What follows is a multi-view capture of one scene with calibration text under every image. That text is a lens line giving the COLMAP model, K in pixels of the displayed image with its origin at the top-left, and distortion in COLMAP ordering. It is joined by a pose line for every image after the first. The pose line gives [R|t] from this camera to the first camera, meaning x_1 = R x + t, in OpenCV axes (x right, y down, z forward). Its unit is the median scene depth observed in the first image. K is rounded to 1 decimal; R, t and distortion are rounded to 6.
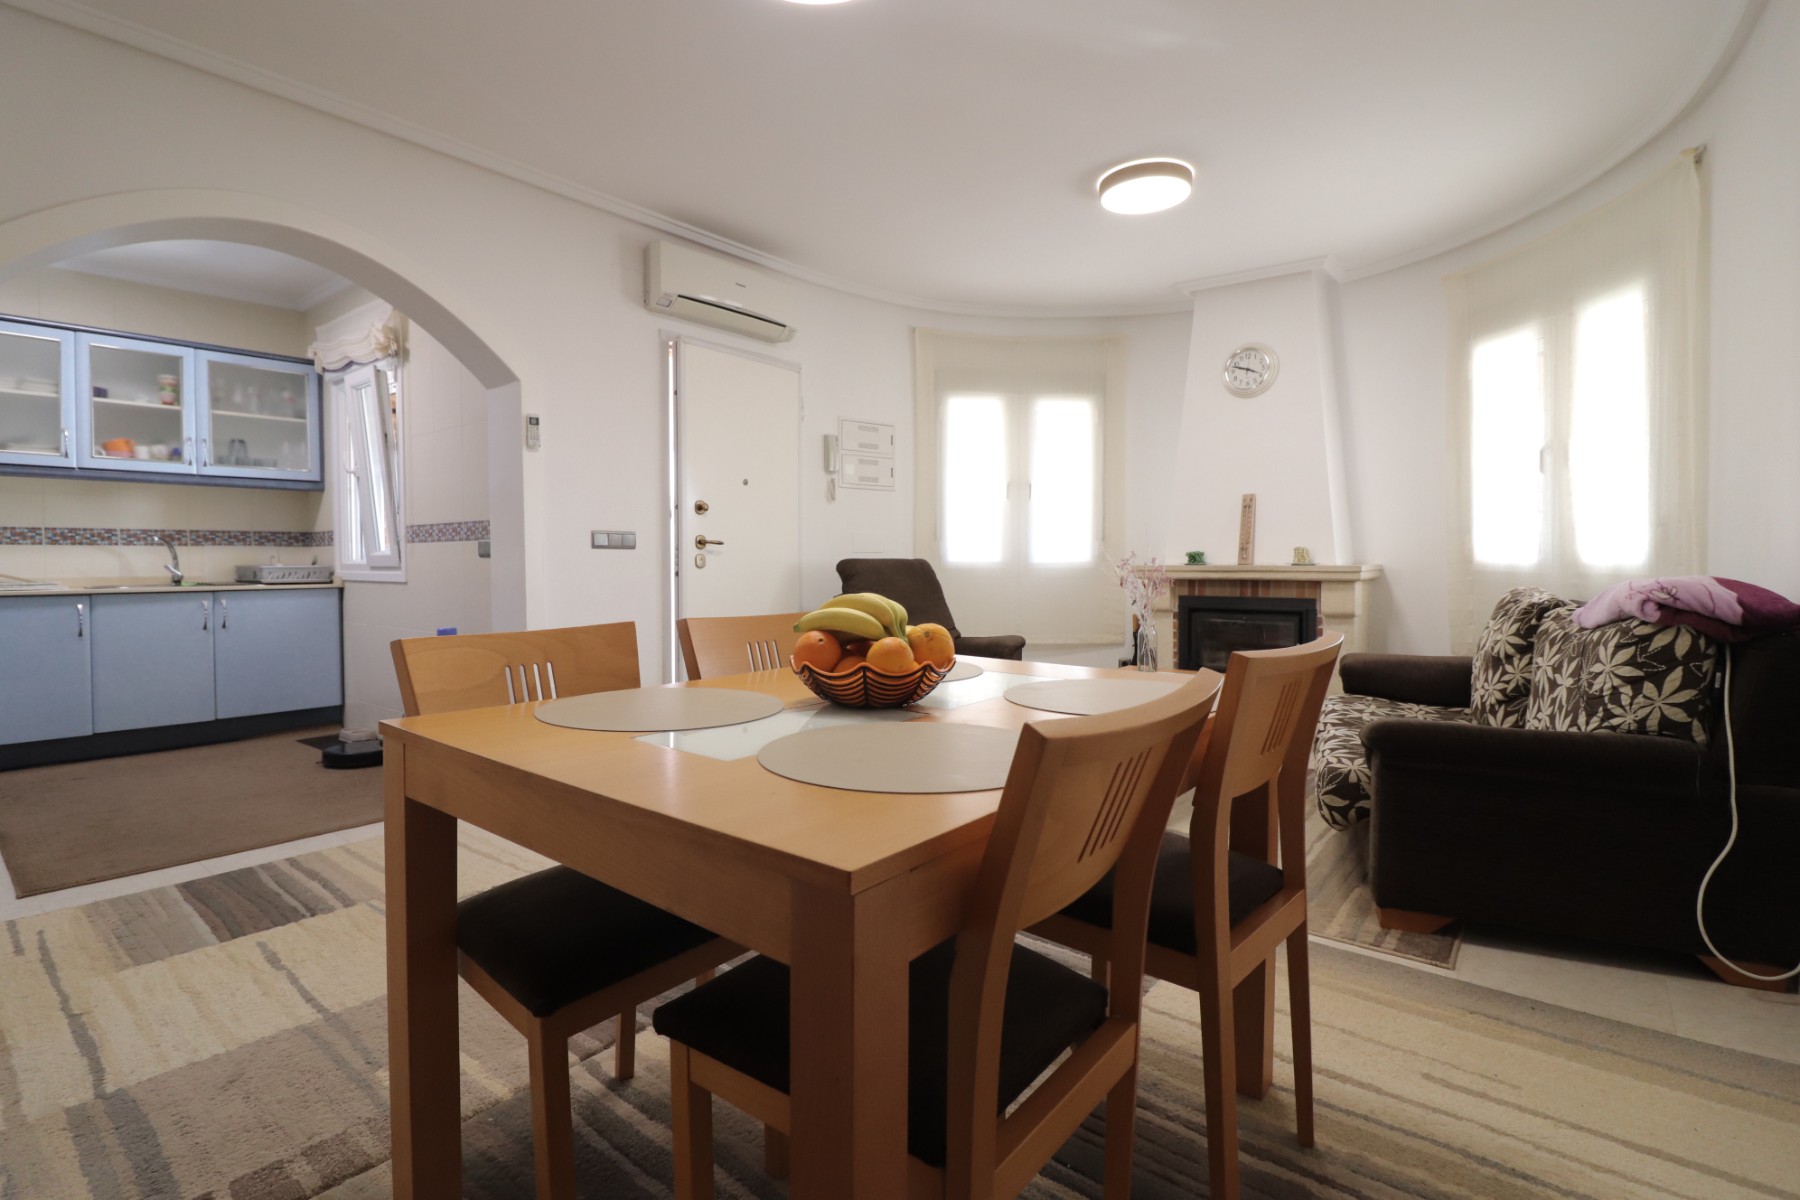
lens RADIAL K [[835.3, 0, 895.4], [0, 835.3, 581.2], [0, 0, 1]] dist [-0.000616, -0.012002]
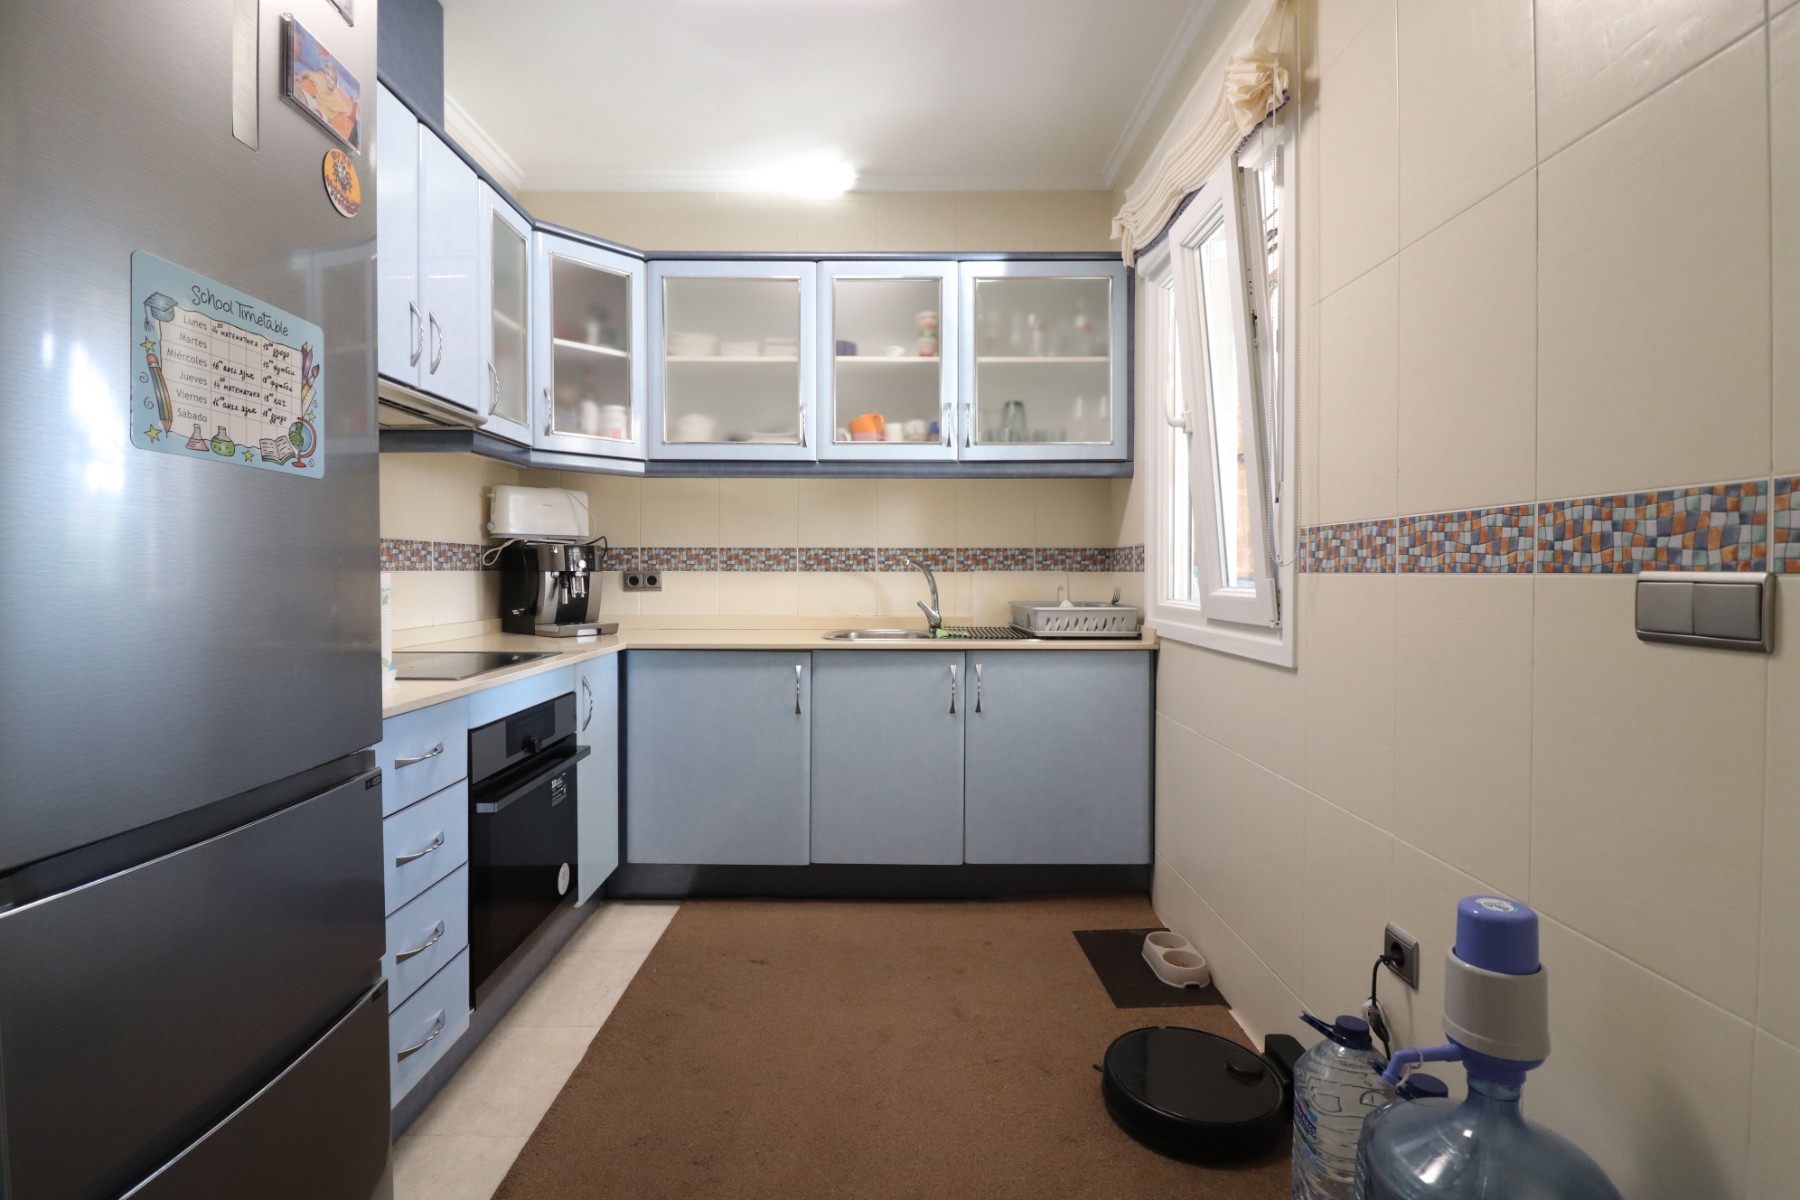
lens RADIAL K [[835.3, 0, 895.4], [0, 835.3, 581.2], [0, 0, 1]] dist [-0.000616, -0.012002]
pose [[0.629170, 0.014144, -0.777139, -0.376870], [-0.023844, 0.999715, -0.001109, -0.034798], [0.776902, 0.019227, 0.629328, 0.567096]]
